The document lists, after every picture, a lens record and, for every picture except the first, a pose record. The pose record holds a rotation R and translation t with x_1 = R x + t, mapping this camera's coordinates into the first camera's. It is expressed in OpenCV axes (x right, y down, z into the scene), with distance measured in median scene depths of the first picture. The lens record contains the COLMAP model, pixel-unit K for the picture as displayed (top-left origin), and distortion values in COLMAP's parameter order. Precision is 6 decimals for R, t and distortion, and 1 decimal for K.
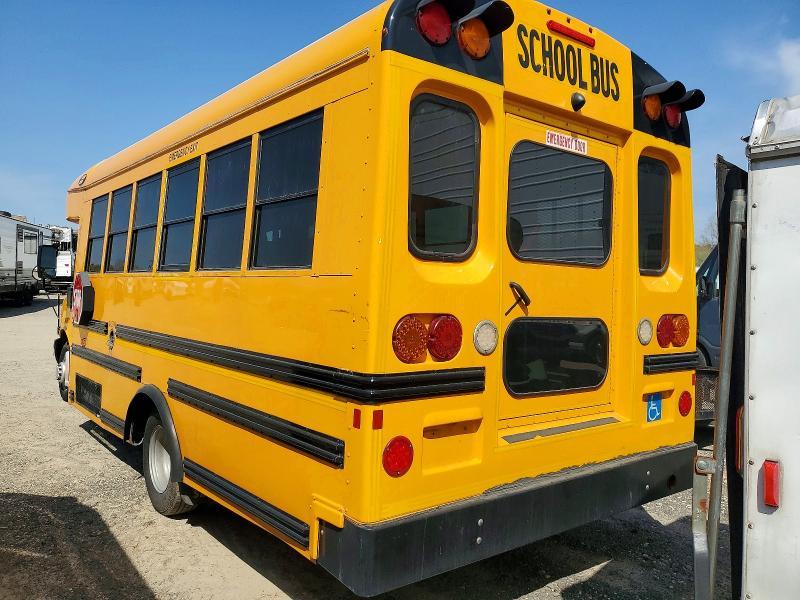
lens RADIAL K [[536.3, 0, 402.0], [0, 536.3, 298.8], [0, 0, 1]] dist [0.056550, -0.049309]
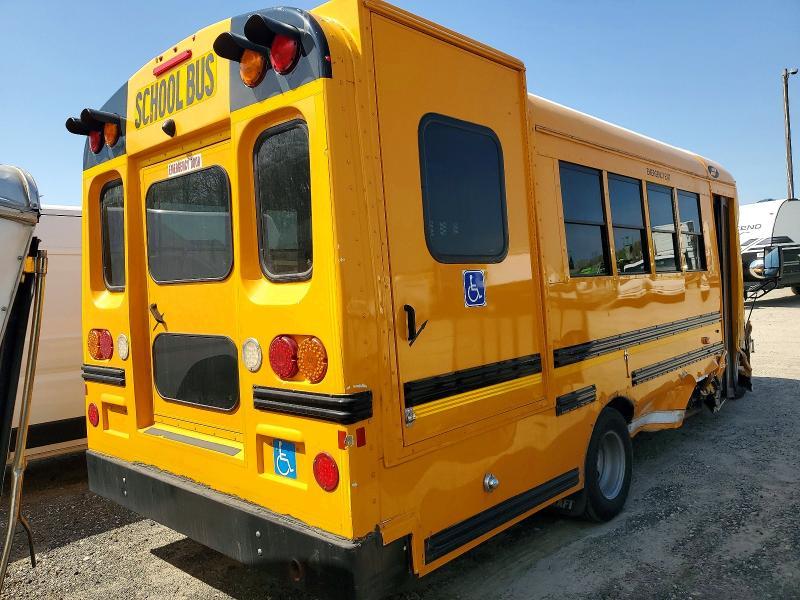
lens RADIAL K [[610.8, 0, 400.0], [0, 610.8, 300.0], [0, 0, 1]] dist [0.028566, -0.002283]
pose [[0.223969, -0.010750, -0.974537, 1.489576], [0.045820, 0.998950, -0.000489, -0.012776], [0.973519, -0.044544, 0.224226, 1.092133]]
